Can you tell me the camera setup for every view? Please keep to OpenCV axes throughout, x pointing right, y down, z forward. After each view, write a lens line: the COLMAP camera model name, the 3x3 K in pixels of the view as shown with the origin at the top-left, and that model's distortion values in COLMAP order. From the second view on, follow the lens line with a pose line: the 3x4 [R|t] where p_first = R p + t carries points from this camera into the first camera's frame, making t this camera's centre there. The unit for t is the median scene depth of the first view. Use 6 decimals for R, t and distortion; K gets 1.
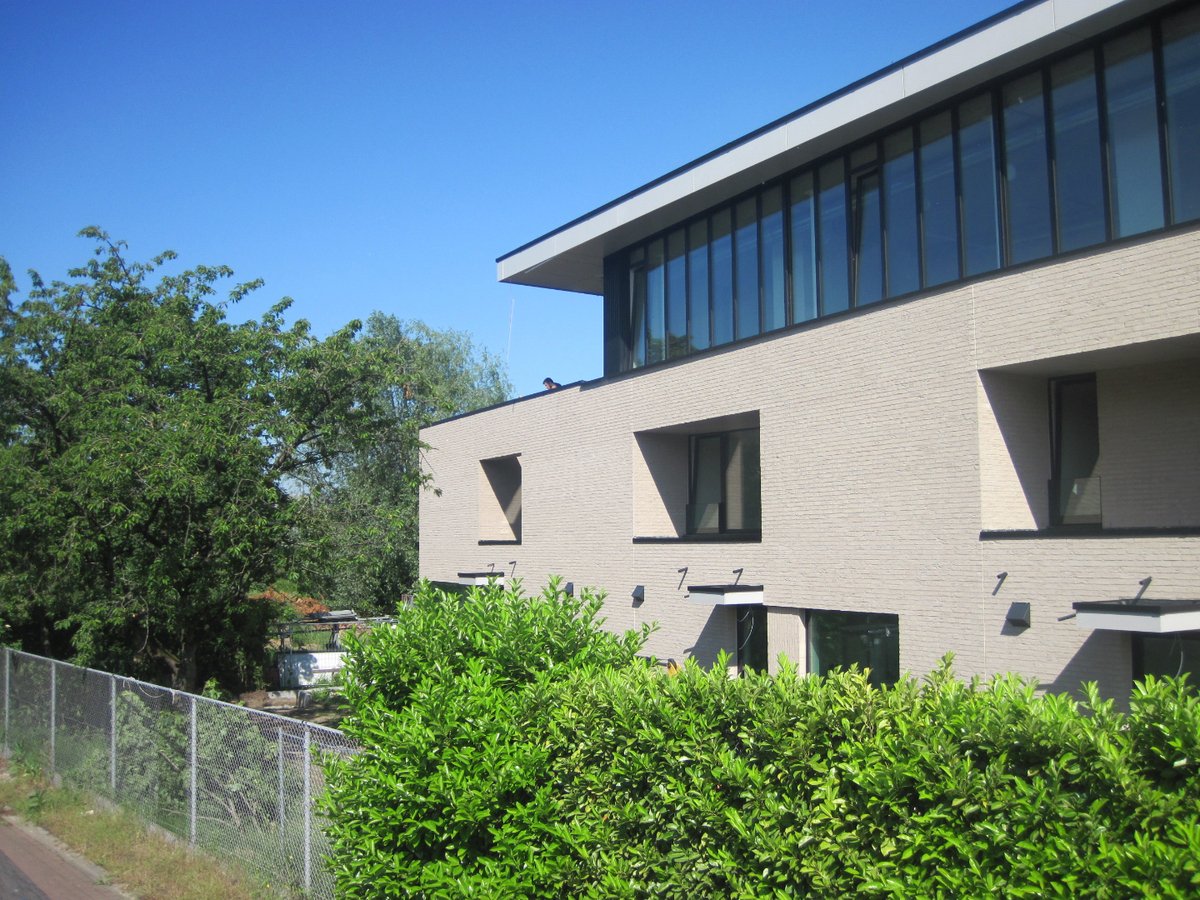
lens RADIAL K [[1228.7, 0, 600.0], [0, 1228.7, 450.0], [0, 0, 1]] dist [-0.190914, 0.178476]
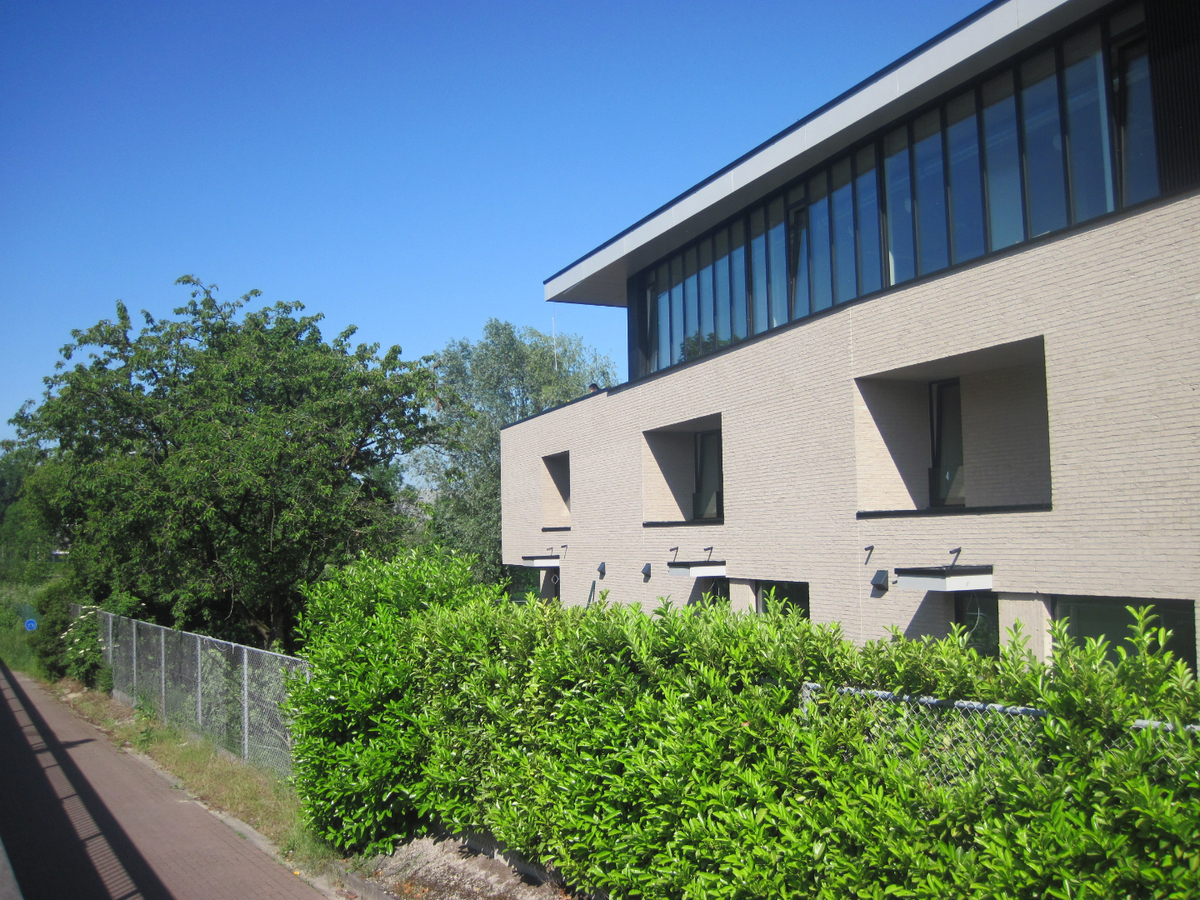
lens RADIAL K [[1228.7, 0, 600.0], [0, 1228.7, 450.0], [0, 0, 1]] dist [-0.190914, 0.178476]
pose [[0.990269, -0.020659, -0.137628, 0.185967], [0.021688, 0.999747, 0.005982, -0.006229], [0.137470, -0.008909, 0.990466, -0.197115]]
